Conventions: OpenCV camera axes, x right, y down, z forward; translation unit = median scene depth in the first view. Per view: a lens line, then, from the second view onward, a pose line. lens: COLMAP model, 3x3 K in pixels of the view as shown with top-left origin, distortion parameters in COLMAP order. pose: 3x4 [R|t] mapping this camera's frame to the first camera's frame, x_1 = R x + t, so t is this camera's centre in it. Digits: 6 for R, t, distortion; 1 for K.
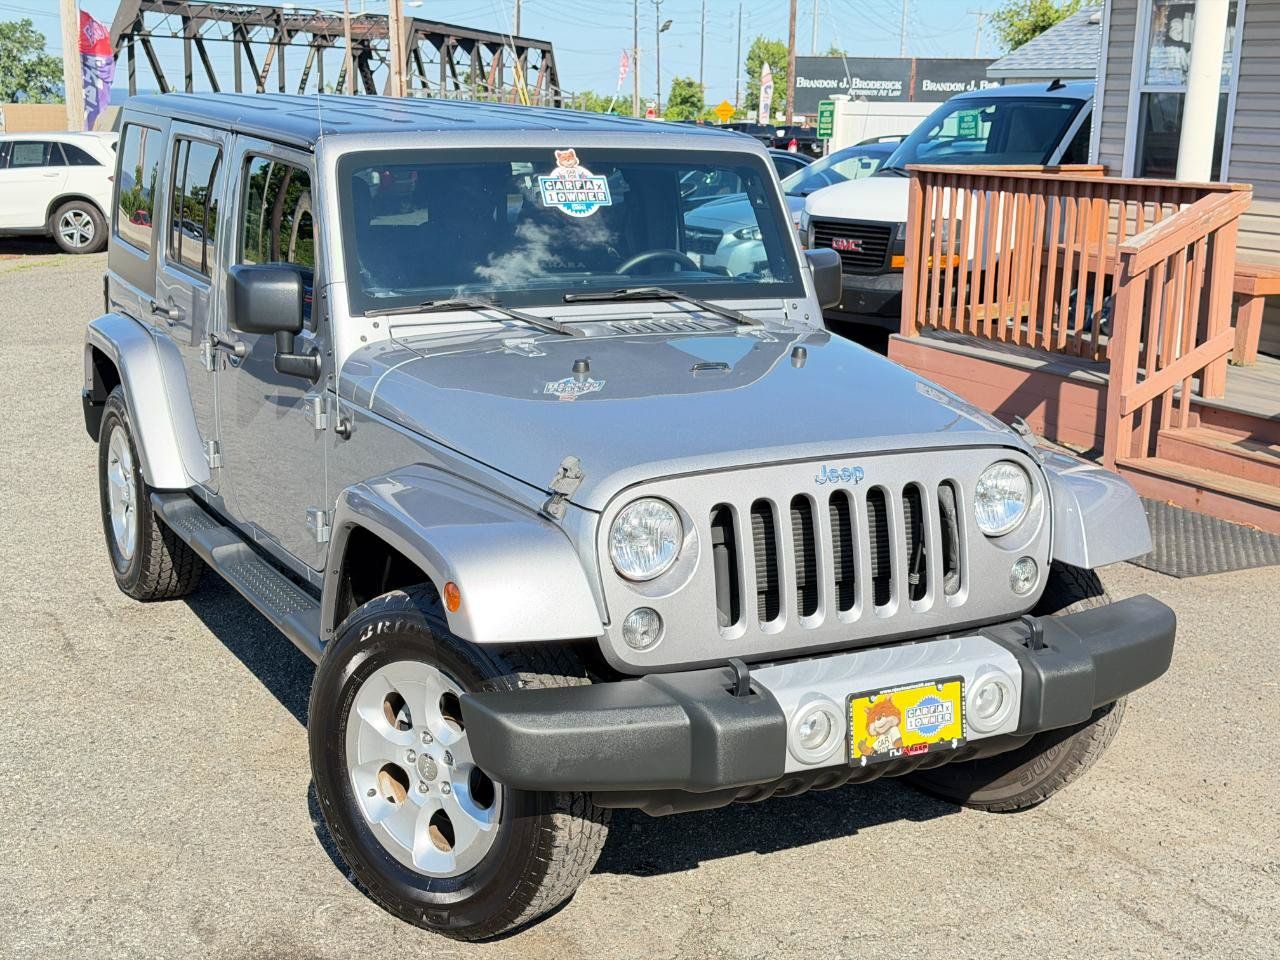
lens RADIAL K [[1816.5, 0, 640.0], [0, 1816.5, 480.0], [0, 0, 1]] dist [0.129453, -0.063963]
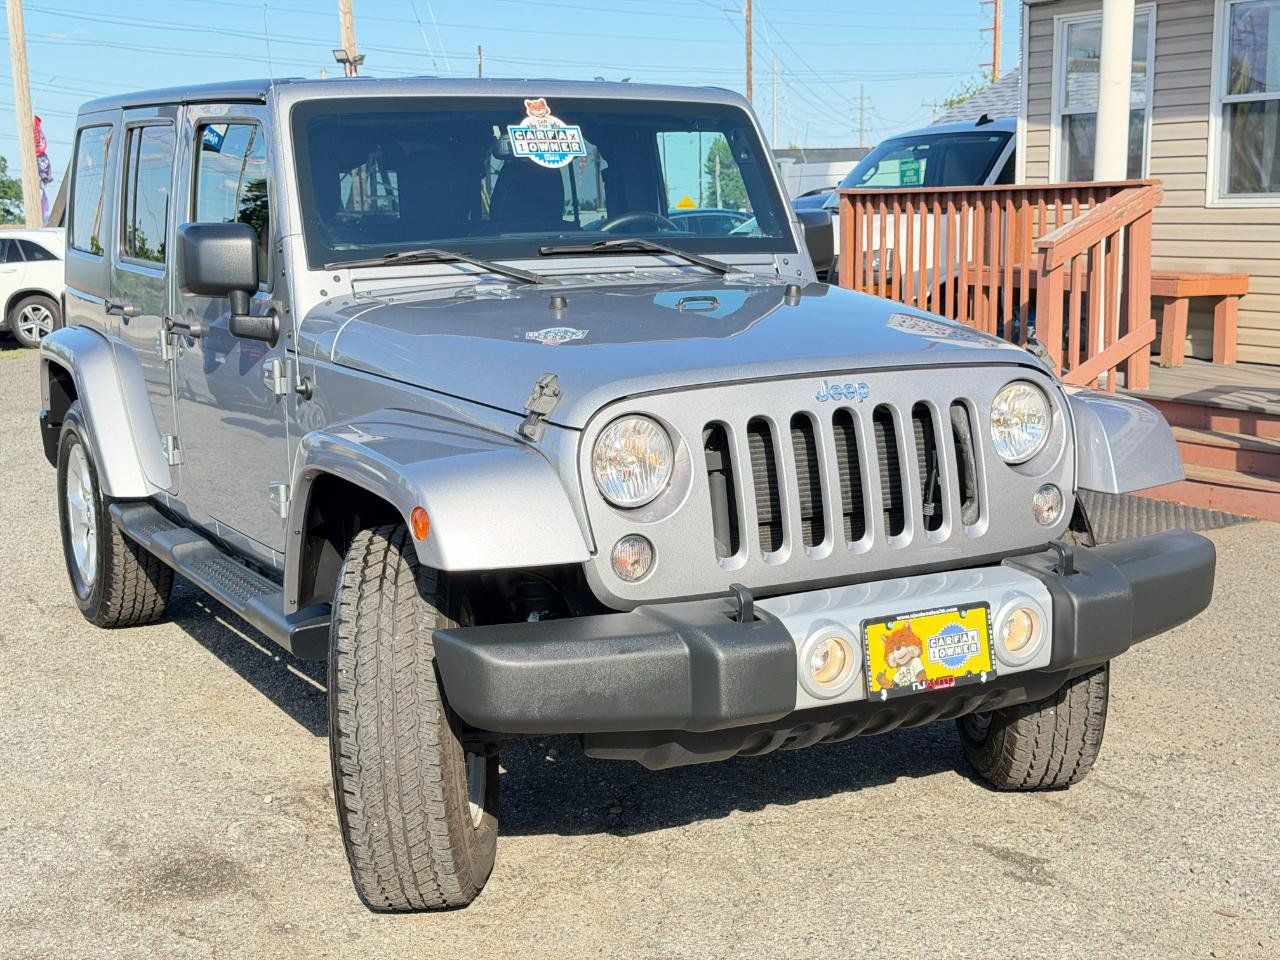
lens RADIAL K [[1823.2, 0, 653.1], [0, 1823.2, 457.6], [0, 0, 1]] dist [0.135503, -0.160990]
pose [[0.999179, -0.039465, 0.009175, 0.004757], [0.040003, 0.996840, -0.068622, 0.088583], [-0.006438, 0.068933, 0.997601, 0.085066]]
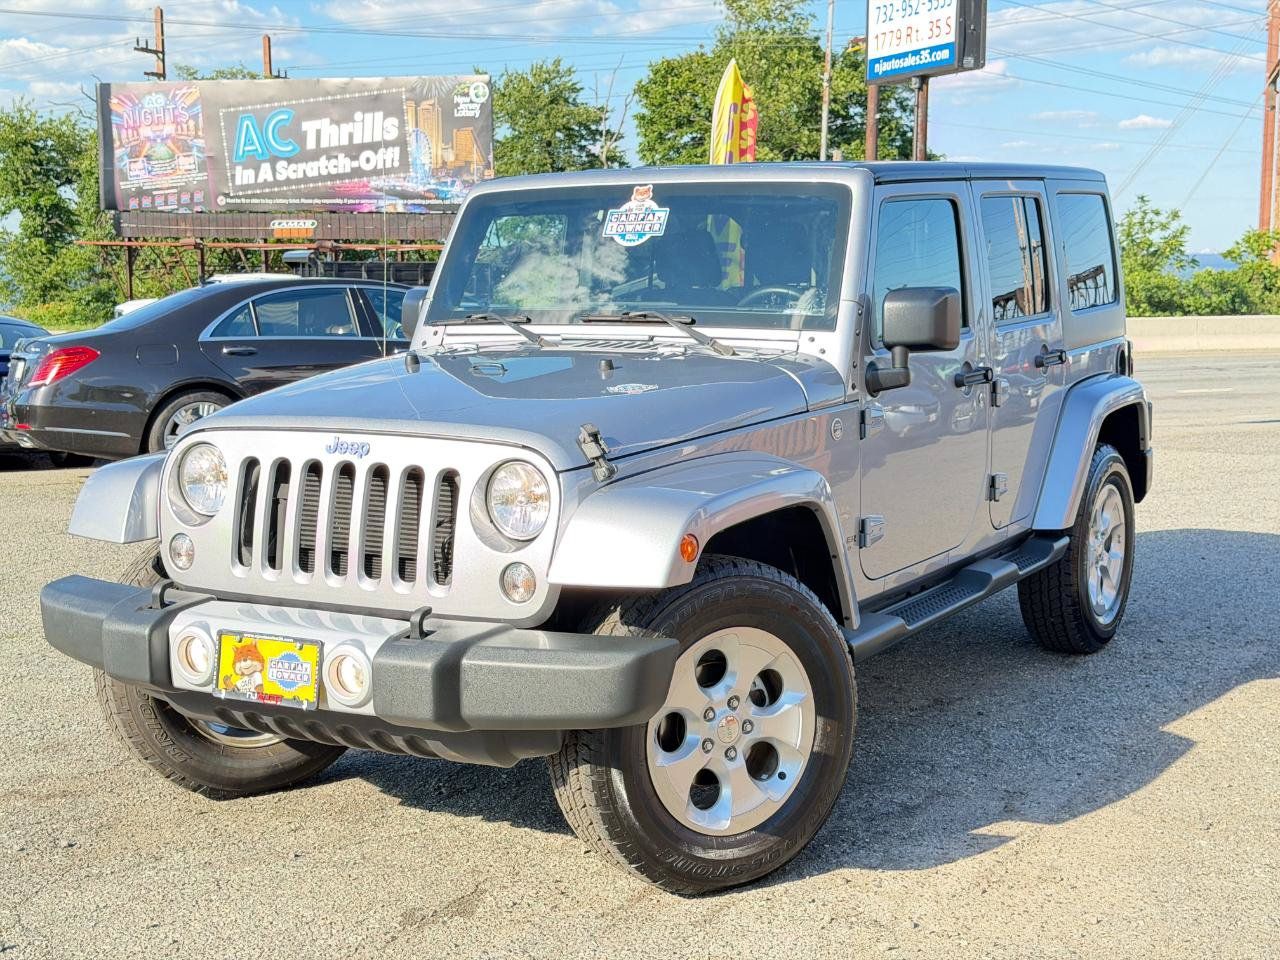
lens RADIAL K [[1809.6, 0, 649.3], [0, 1809.6, 481.3], [0, 0, 1]] dist [0.161356, -0.264864]
pose [[0.524713, 0.080447, -0.847470, 1.095468], [-0.161135, 0.986914, -0.006083, -0.005122], [0.835890, 0.139749, 0.530809, 0.577656]]
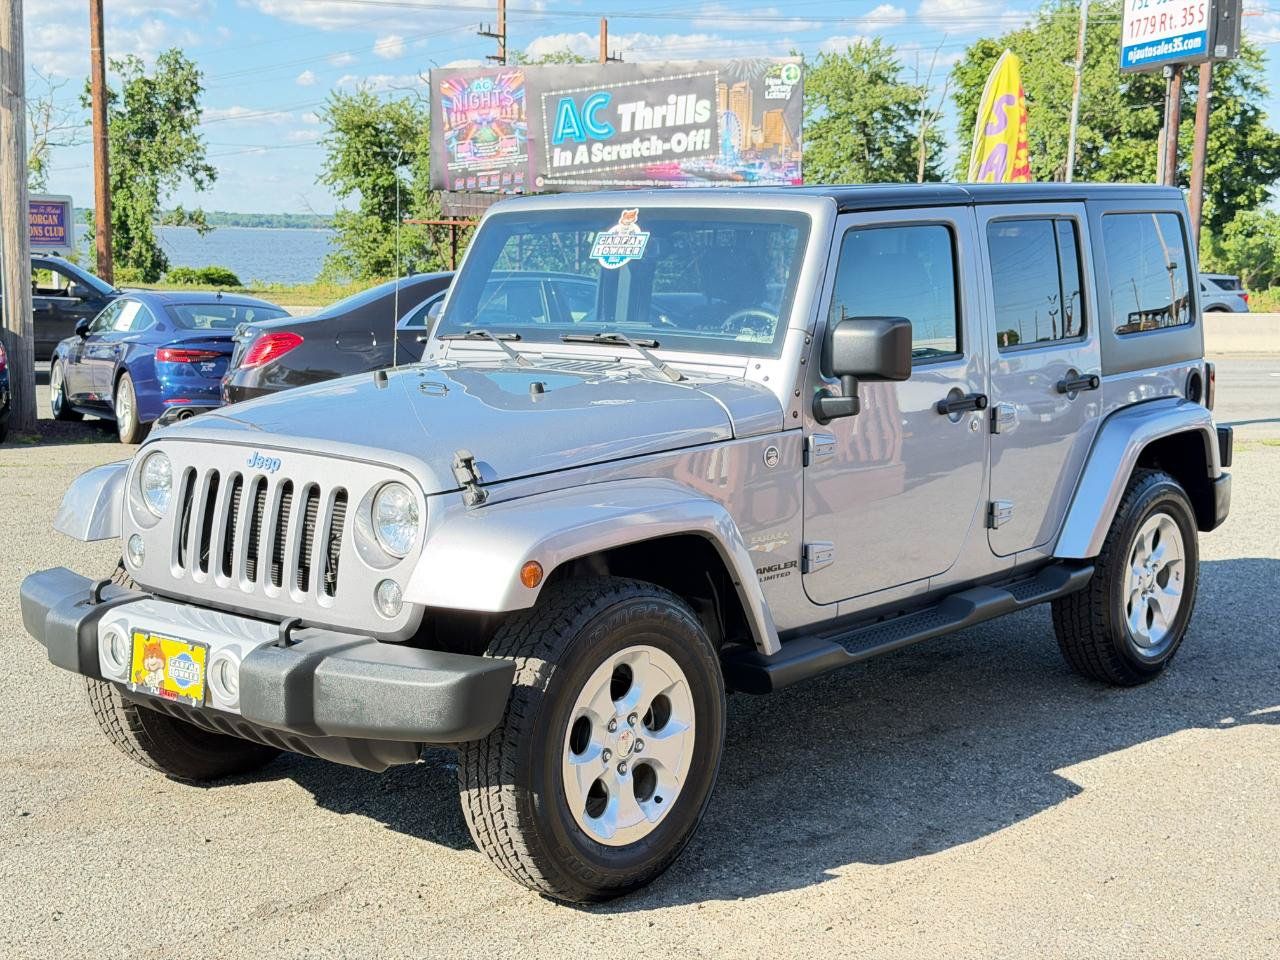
lens RADIAL K [[1809.6, 0, 649.3], [0, 1809.6, 481.3], [0, 0, 1]] dist [0.161356, -0.264864]
pose [[0.359756, 0.107915, -0.926785, 1.238750], [-0.195564, 0.979947, 0.038192, -0.080568], [0.912321, 0.167506, 0.373646, 0.787083]]
